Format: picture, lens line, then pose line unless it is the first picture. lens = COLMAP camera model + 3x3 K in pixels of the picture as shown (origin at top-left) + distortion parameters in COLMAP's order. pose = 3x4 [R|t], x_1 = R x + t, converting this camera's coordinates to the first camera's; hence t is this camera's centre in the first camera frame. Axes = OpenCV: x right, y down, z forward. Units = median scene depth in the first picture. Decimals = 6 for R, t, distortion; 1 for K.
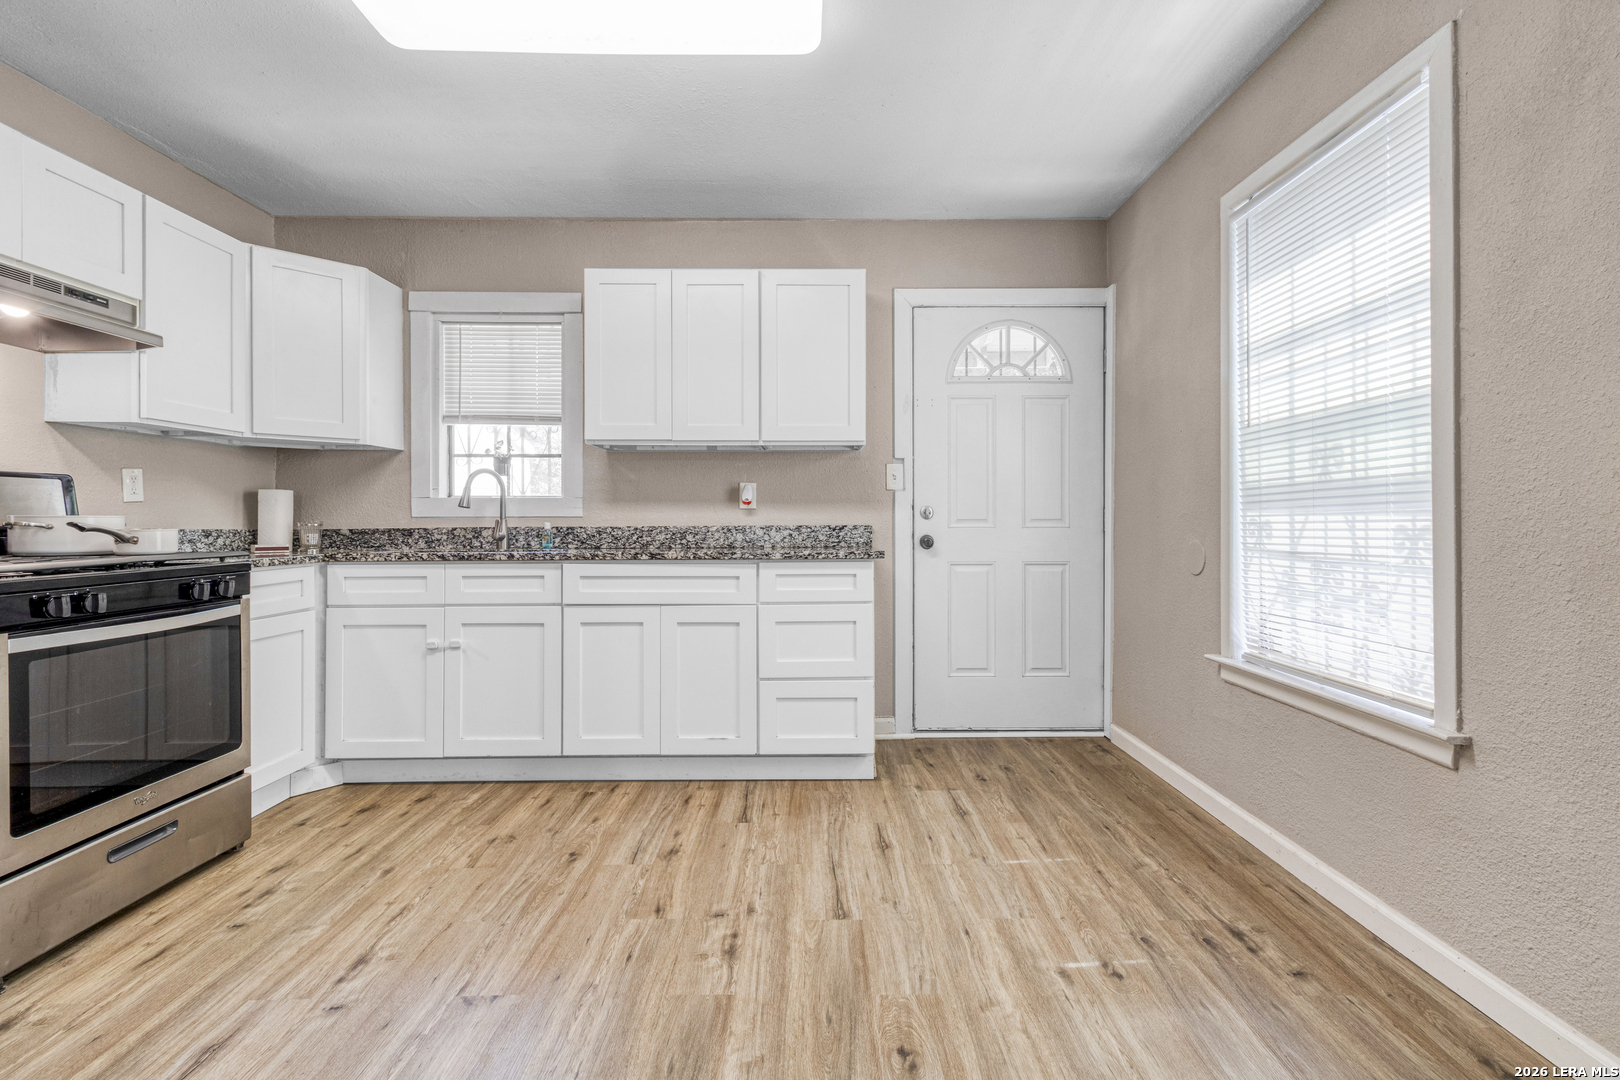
lens RADIAL K [[761.4, 0, 823.5], [0, 761.4, 516.6], [0, 0, 1]] dist [0.007054, 0.000044]
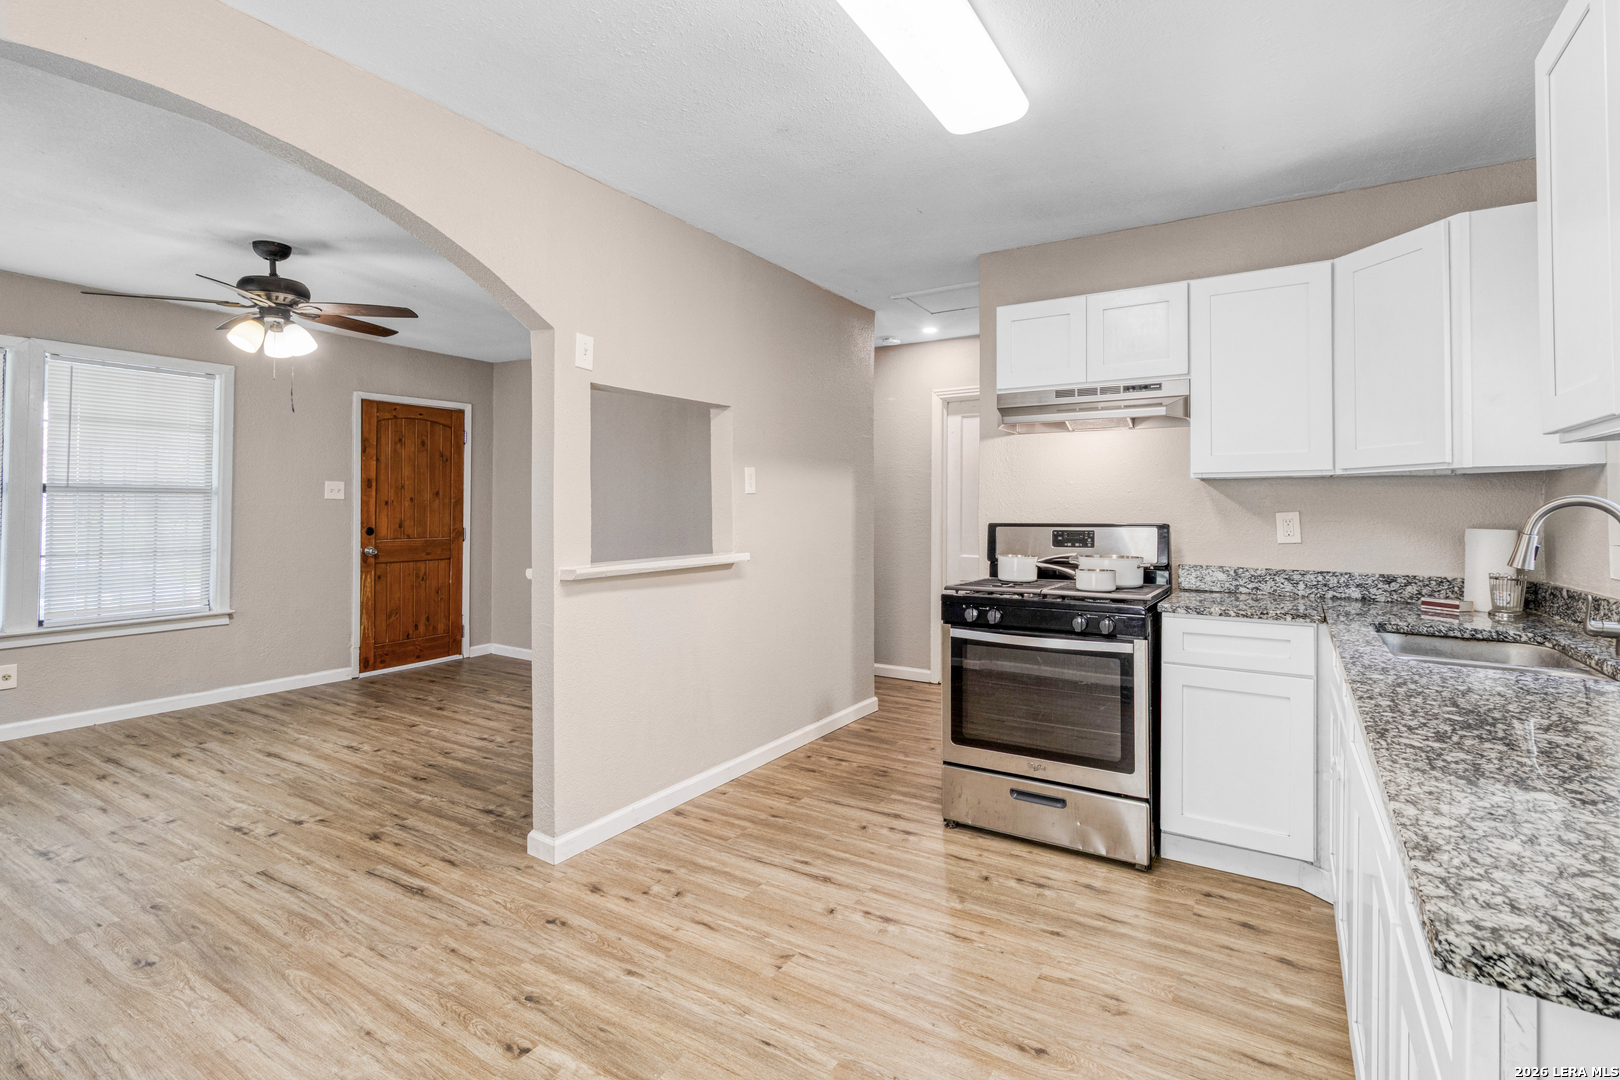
lens RADIAL K [[761.4, 0, 812.1], [0, 761.4, 498.2], [0, 0, 1]] dist [0.007054, 0.000044]
pose [[-0.546969, -0.013990, -0.837036, 0.349708], [0.002876, 0.999823, -0.018591, -0.064367], [0.837148, -0.012576, -0.546832, 1.032612]]
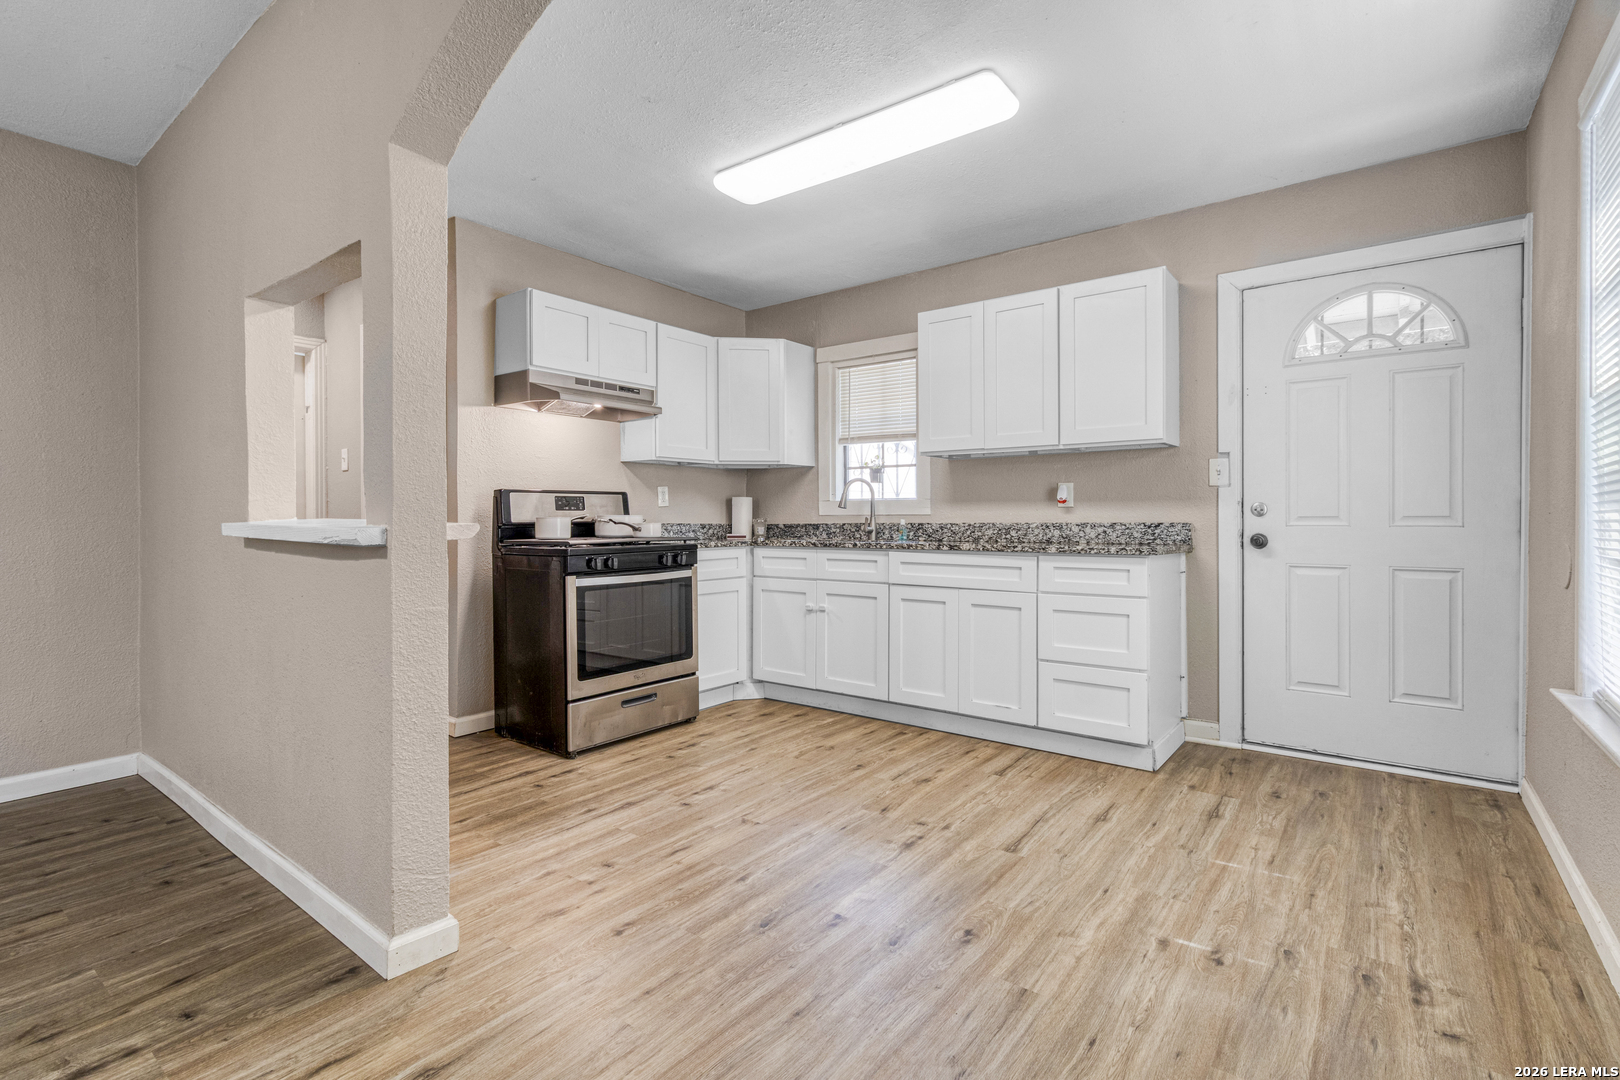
lens RADIAL K [[761.4, 0, 812.2], [0, 761.4, 525.8], [0, 0, 1]] dist [0.007054, 0.000044]
pose [[0.782799, 0.006497, -0.622241, 0.371317], [0.003441, 0.999885, 0.014769, -0.001200], [0.622265, -0.013703, 0.782686, -0.084480]]
